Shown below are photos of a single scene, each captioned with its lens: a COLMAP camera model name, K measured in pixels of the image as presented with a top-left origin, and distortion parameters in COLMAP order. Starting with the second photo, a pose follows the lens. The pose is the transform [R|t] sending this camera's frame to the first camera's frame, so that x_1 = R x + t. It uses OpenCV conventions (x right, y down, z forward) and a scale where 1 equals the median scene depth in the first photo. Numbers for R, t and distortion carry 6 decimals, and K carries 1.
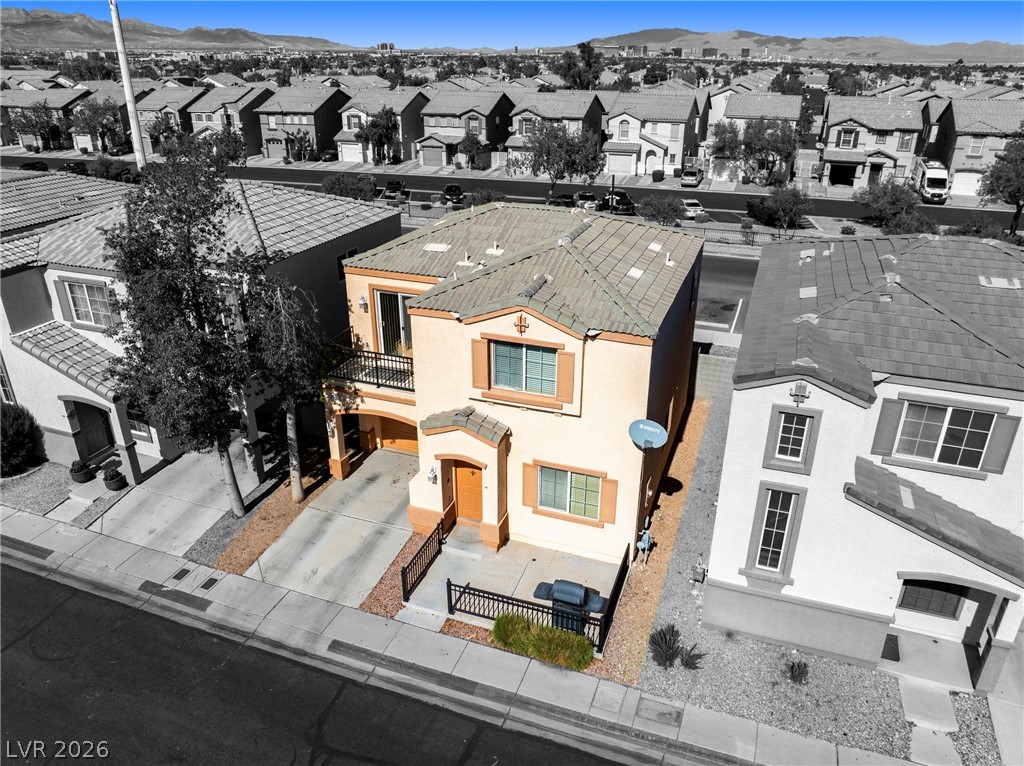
lens RADIAL K [[721.7, 0, 516.2], [0, 721.7, 381.1], [0, 0, 1]] dist [-0.052025, 0.024957]
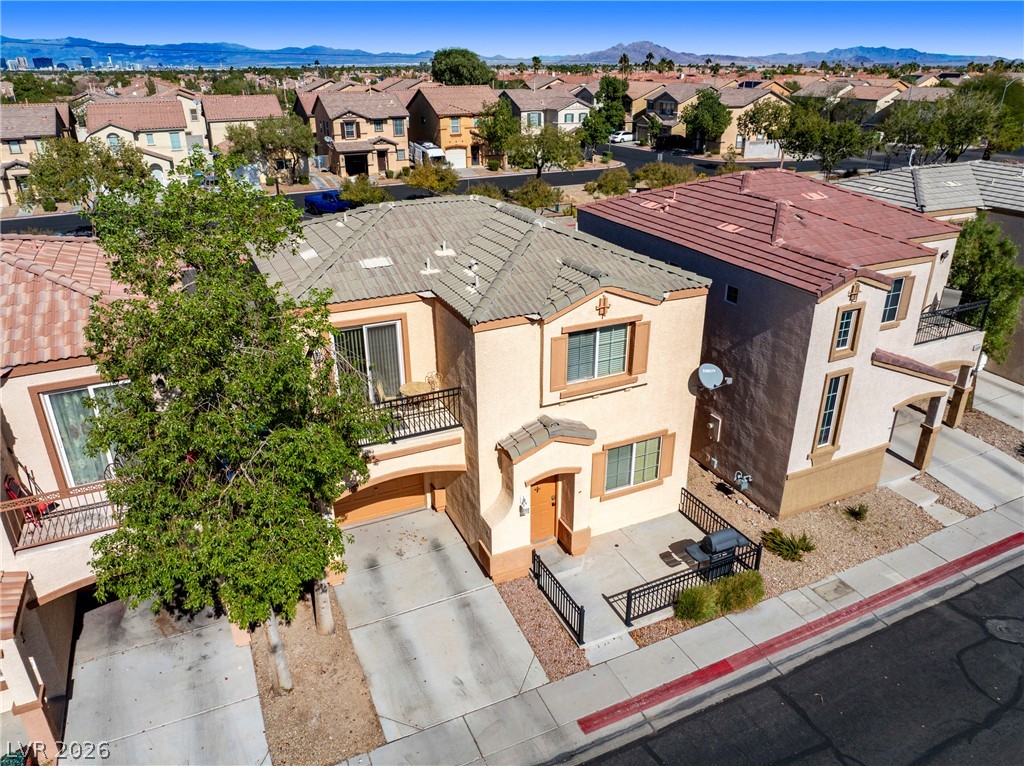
lens RADIAL K [[721.7, 0, 516.2], [0, 721.7, 381.1], [0, 0, 1]] dist [-0.052025, 0.024957]
pose [[0.704273, -0.297802, 0.644448, -0.615699], [0.302463, 0.947122, 0.107128, -0.105089], [-0.642274, 0.119474, 0.757106, 0.315161]]
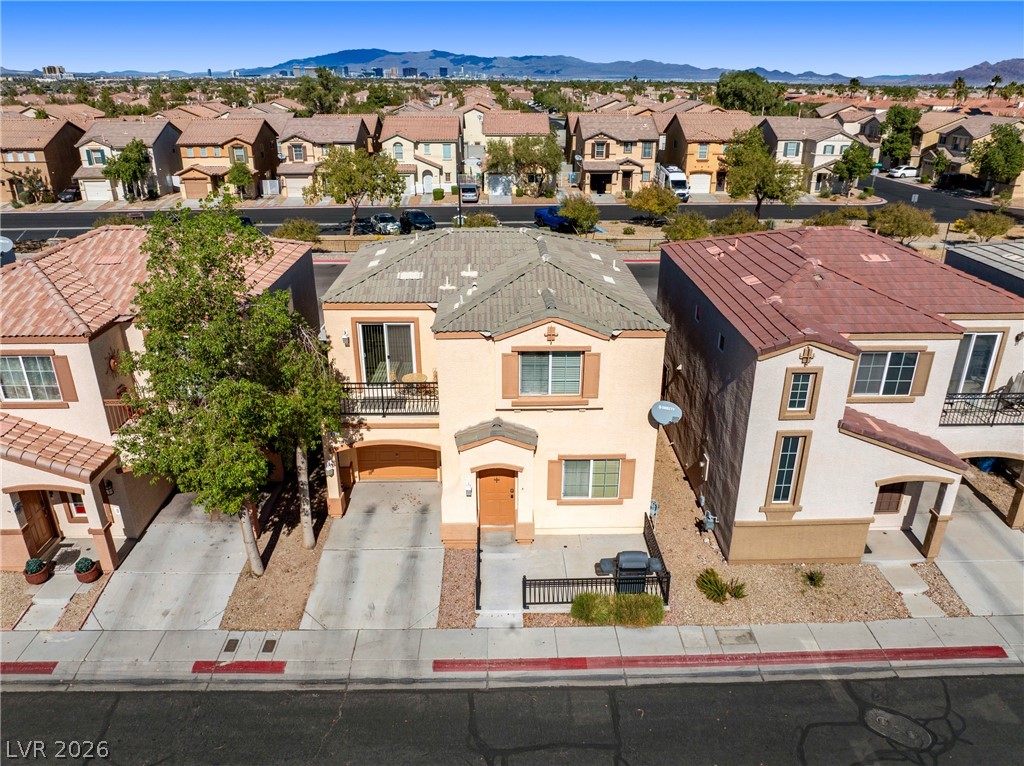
lens RADIAL K [[721.7, 0, 516.2], [0, 721.7, 381.1], [0, 0, 1]] dist [-0.052025, 0.024957]
pose [[0.929832, -0.146250, 0.337674, -0.369341], [0.154348, 0.988012, 0.002898, -0.015888], [-0.334050, 0.049424, 0.941259, -0.021212]]
